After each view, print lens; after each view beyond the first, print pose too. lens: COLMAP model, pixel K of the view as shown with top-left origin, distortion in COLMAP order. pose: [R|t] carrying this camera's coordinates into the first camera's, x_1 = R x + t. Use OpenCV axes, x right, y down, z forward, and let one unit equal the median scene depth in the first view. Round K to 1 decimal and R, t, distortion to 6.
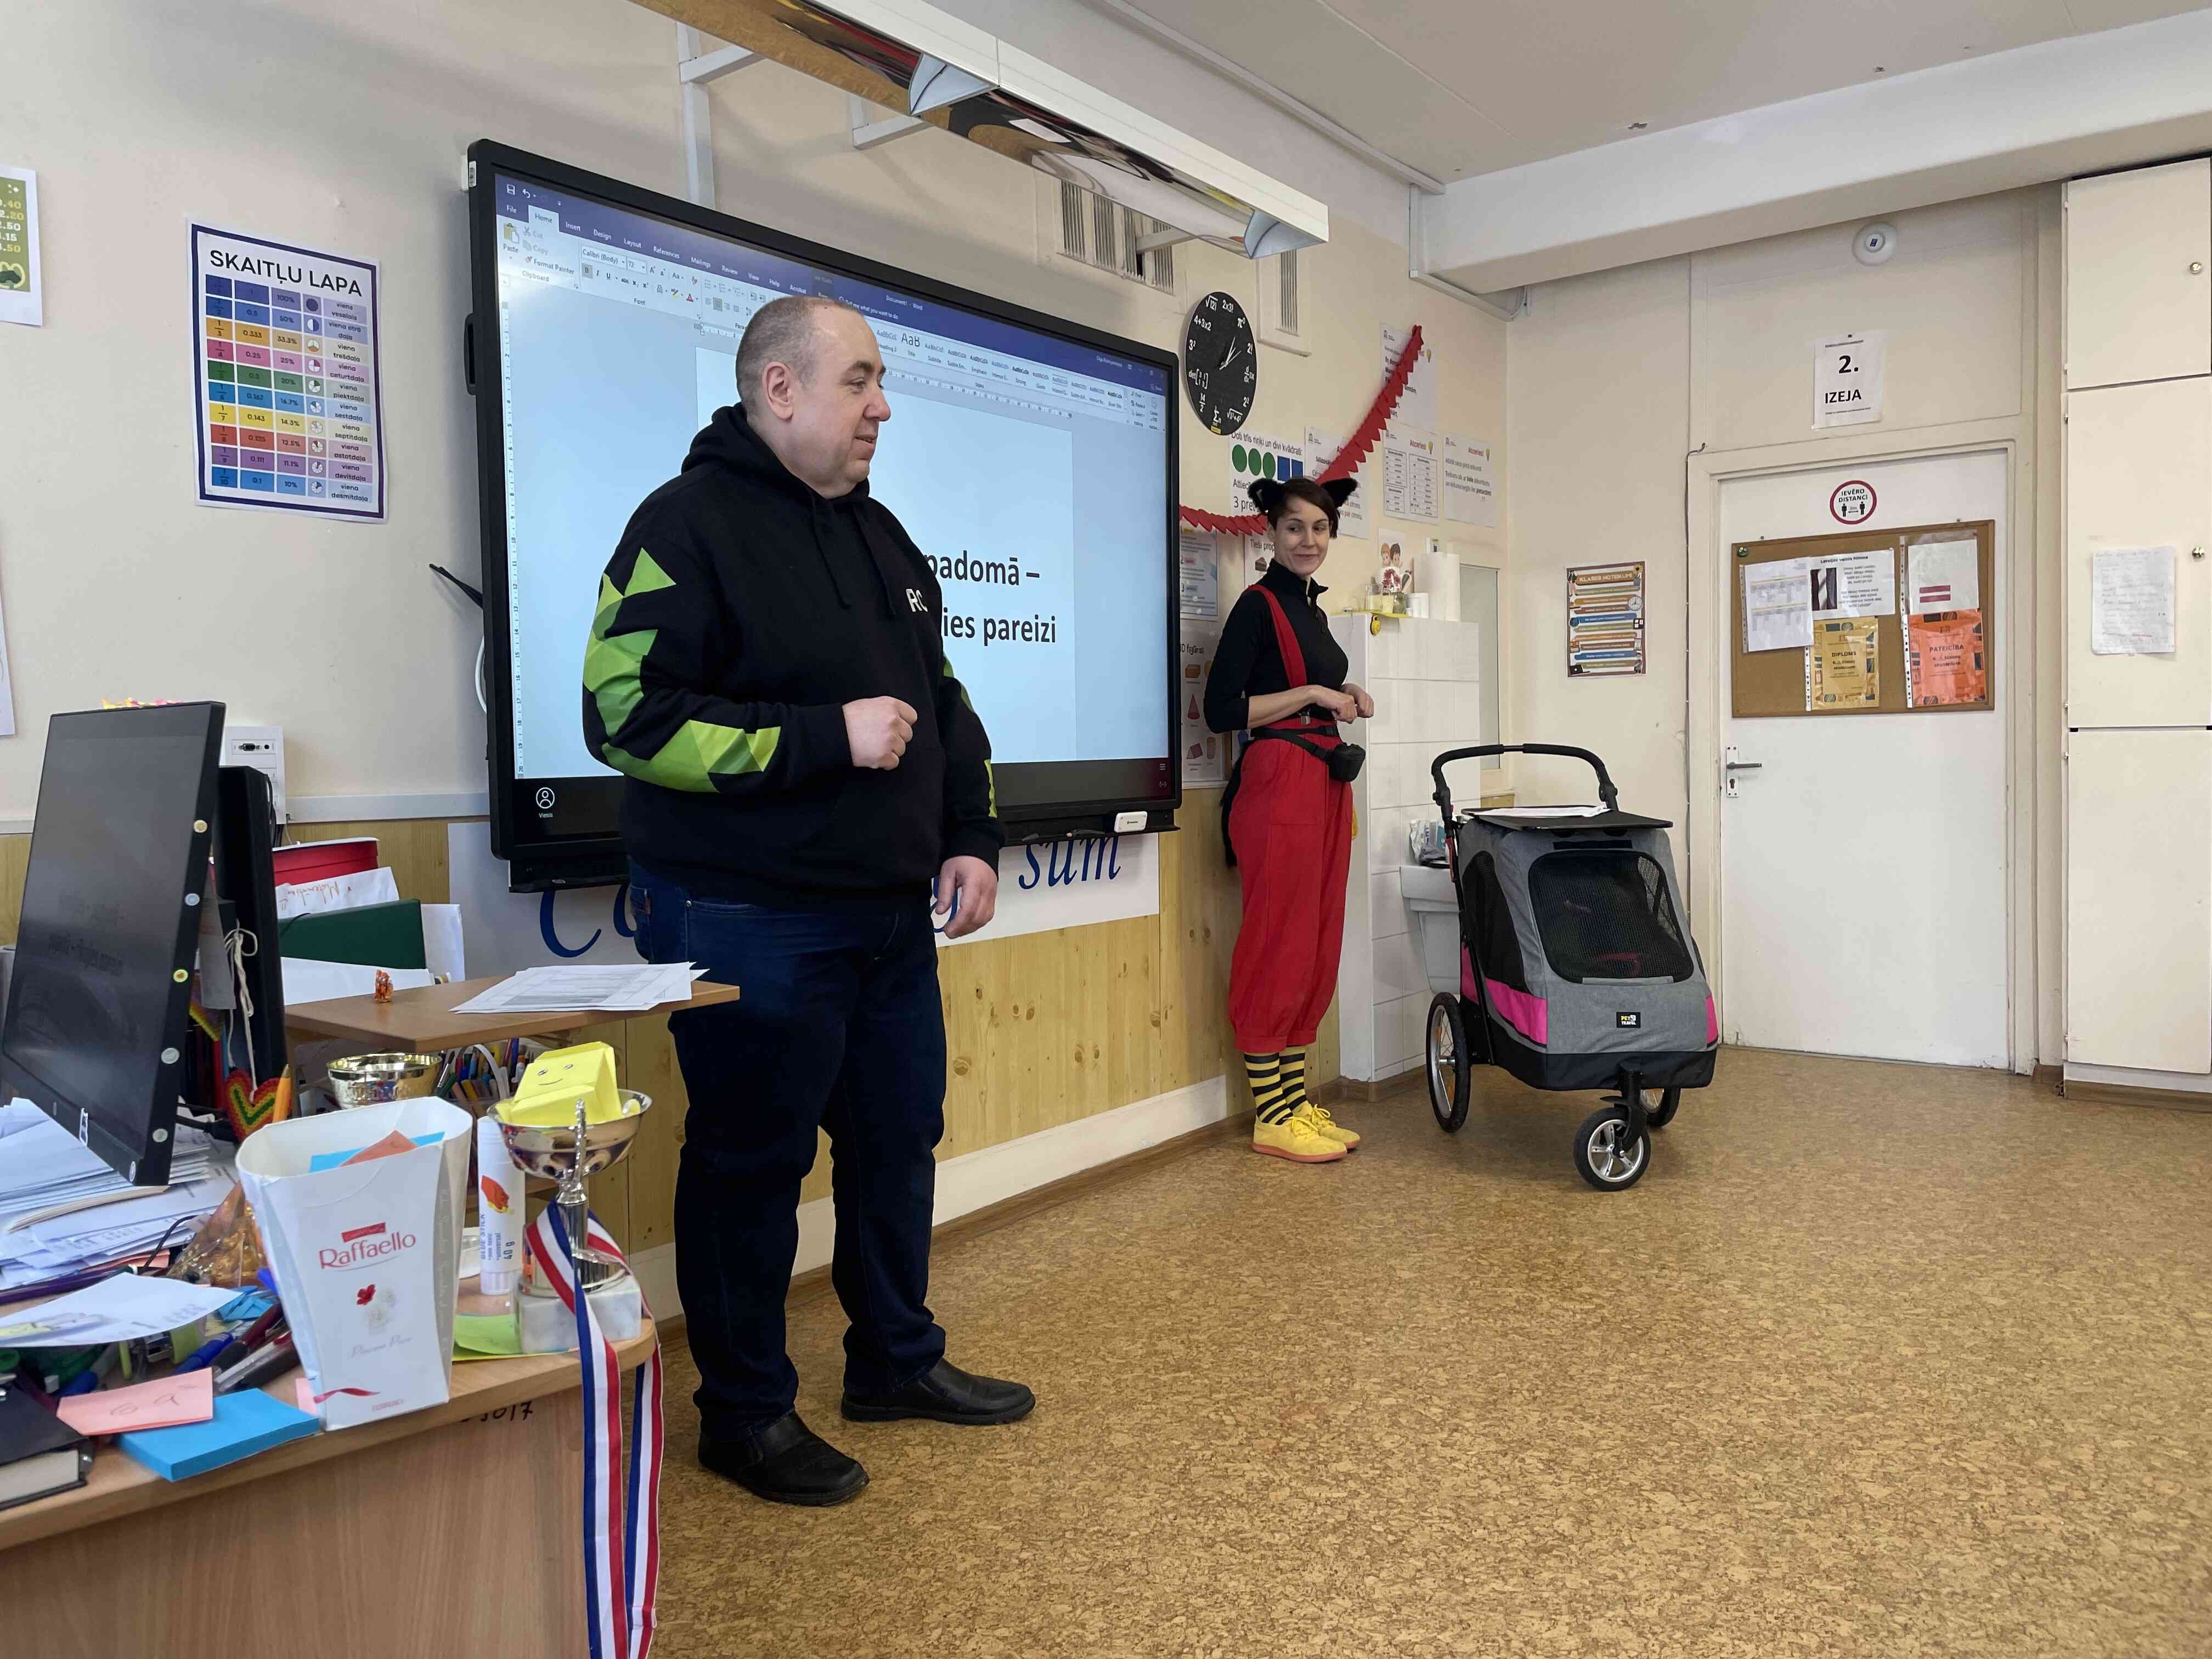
lens RADIAL K [[1674.6, 0, 1095.8], [0, 1674.6, 813.3], [0, 0, 1]] dist [0.089093, -0.124505]
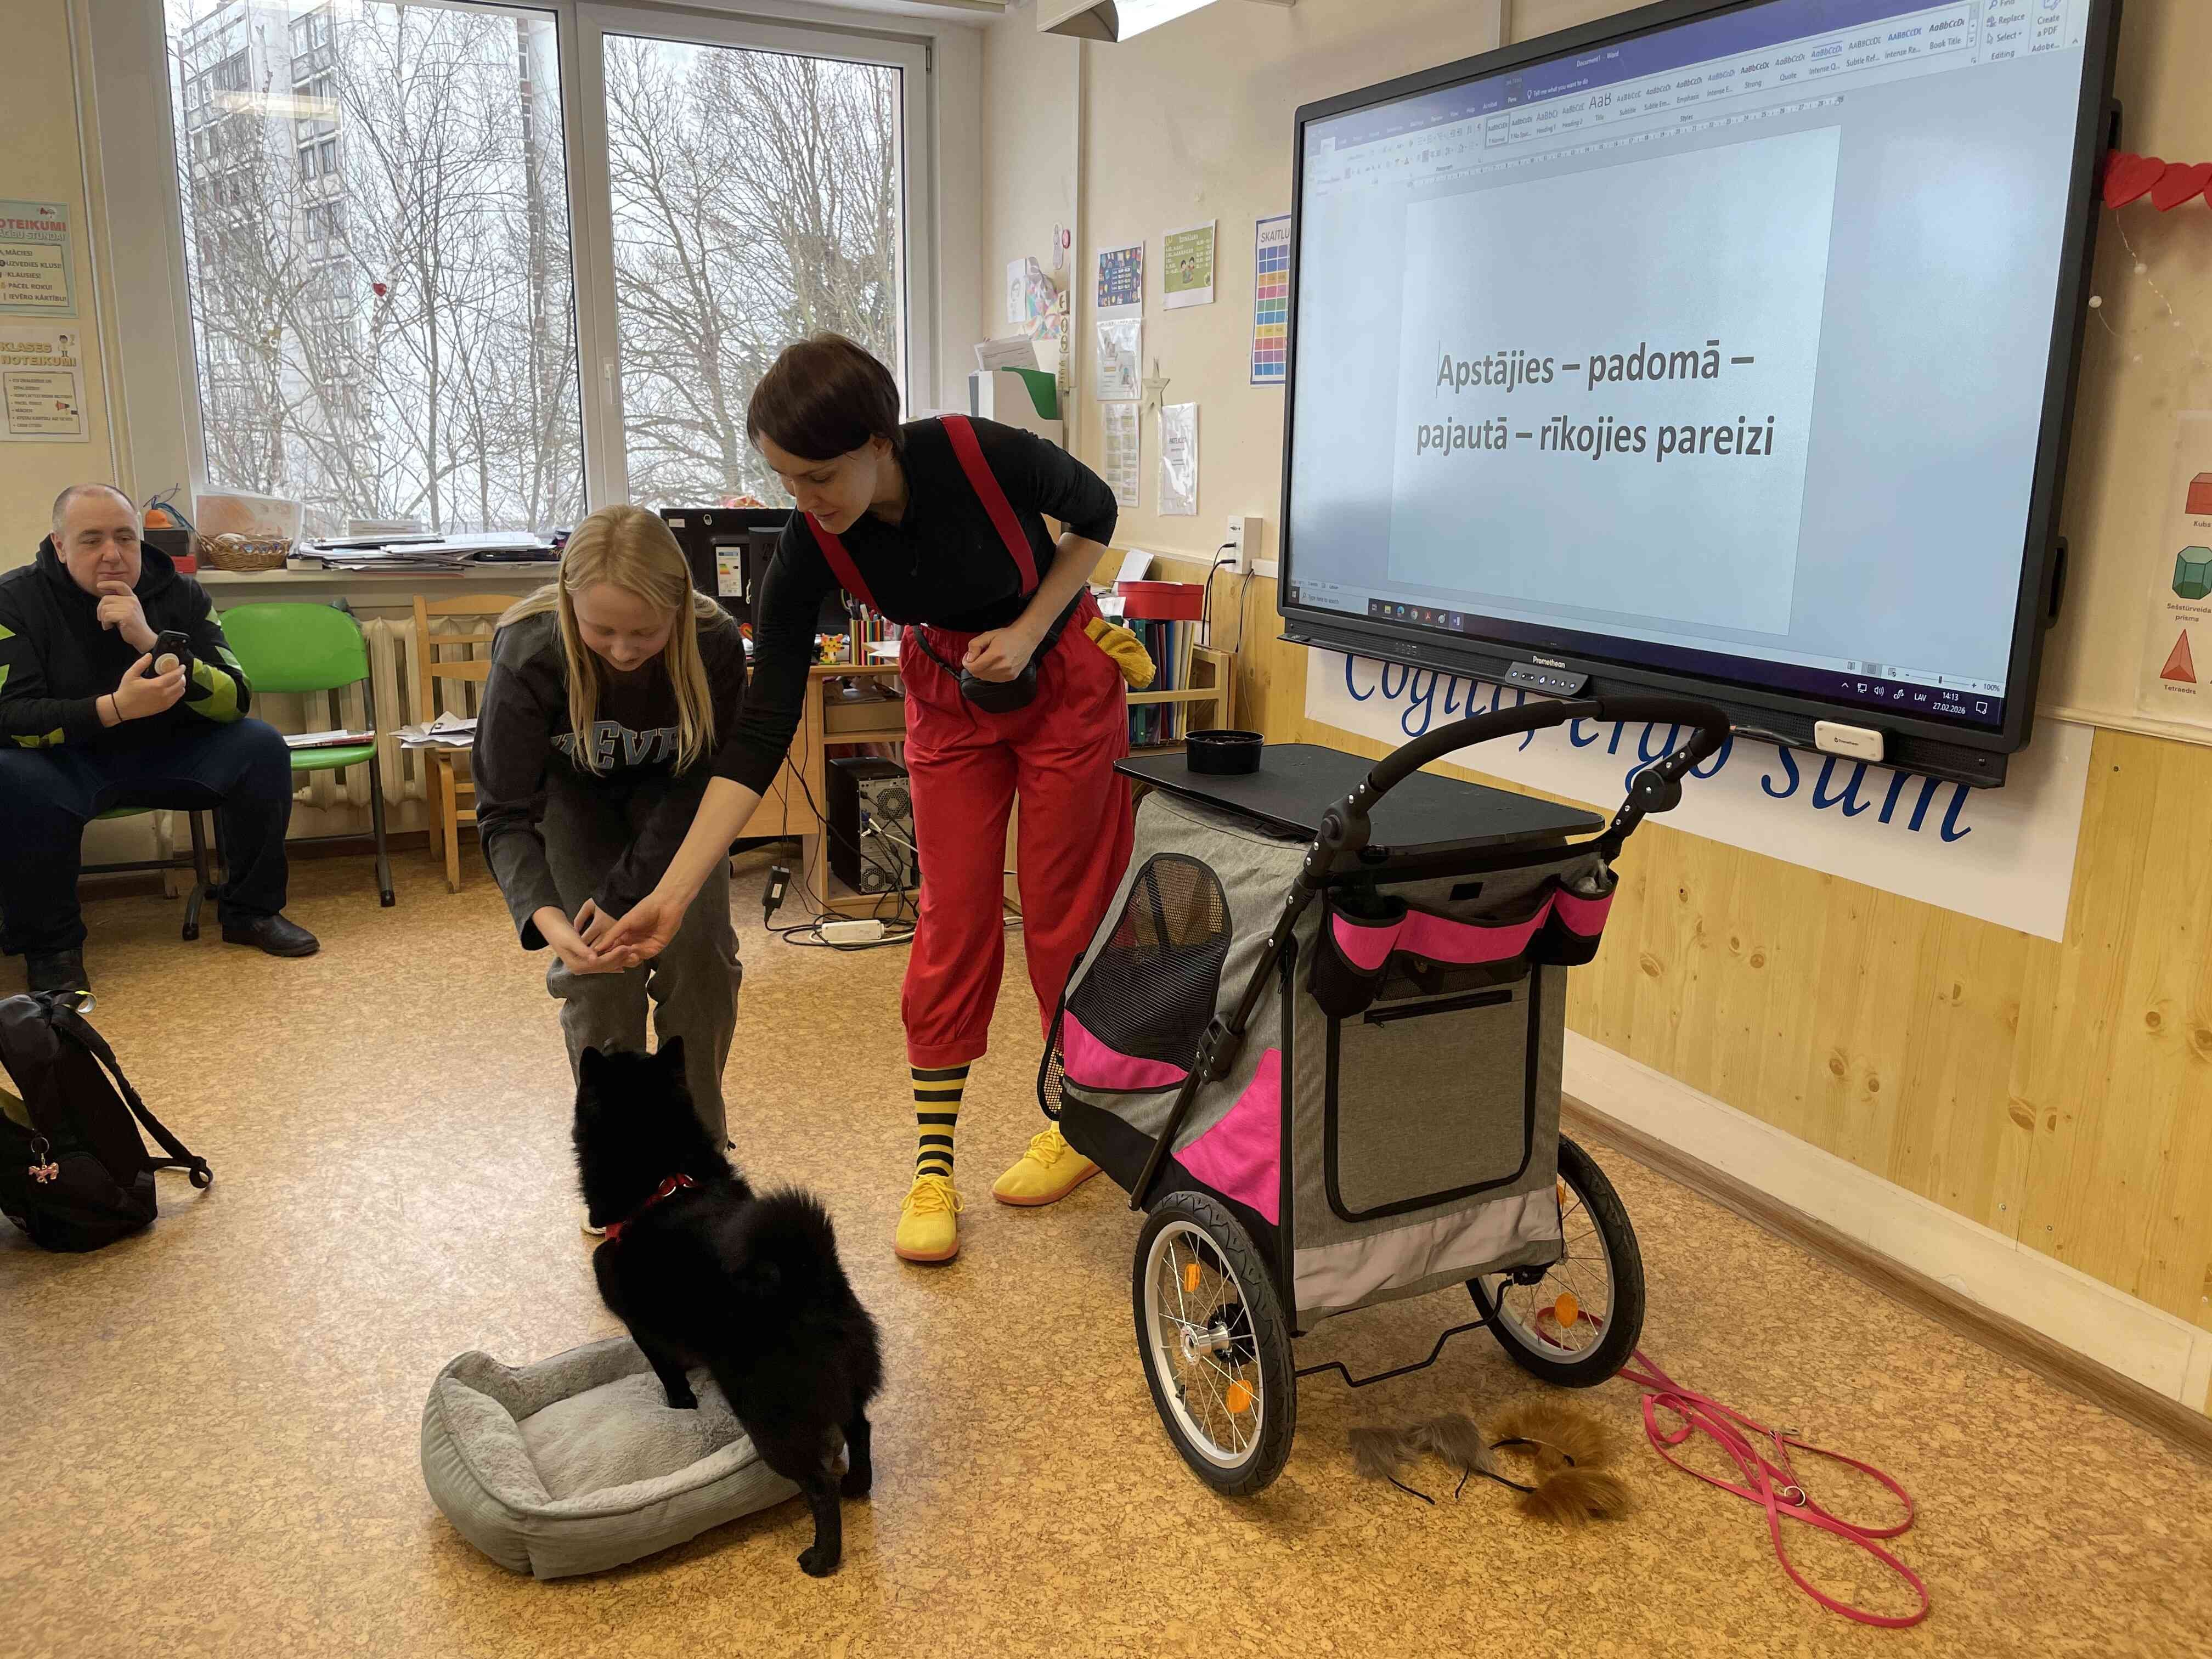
lens RADIAL K [[1674.6, 0, 1106.5], [0, 1674.6, 822.7], [0, 0, 1]] dist [0.089093, -0.124505]
pose [[-0.447868, 0.216521, -0.867486, 0.793101], [-0.044672, 0.963604, 0.263575, -0.135839], [0.892983, 0.156799, -0.421895, 1.138429]]
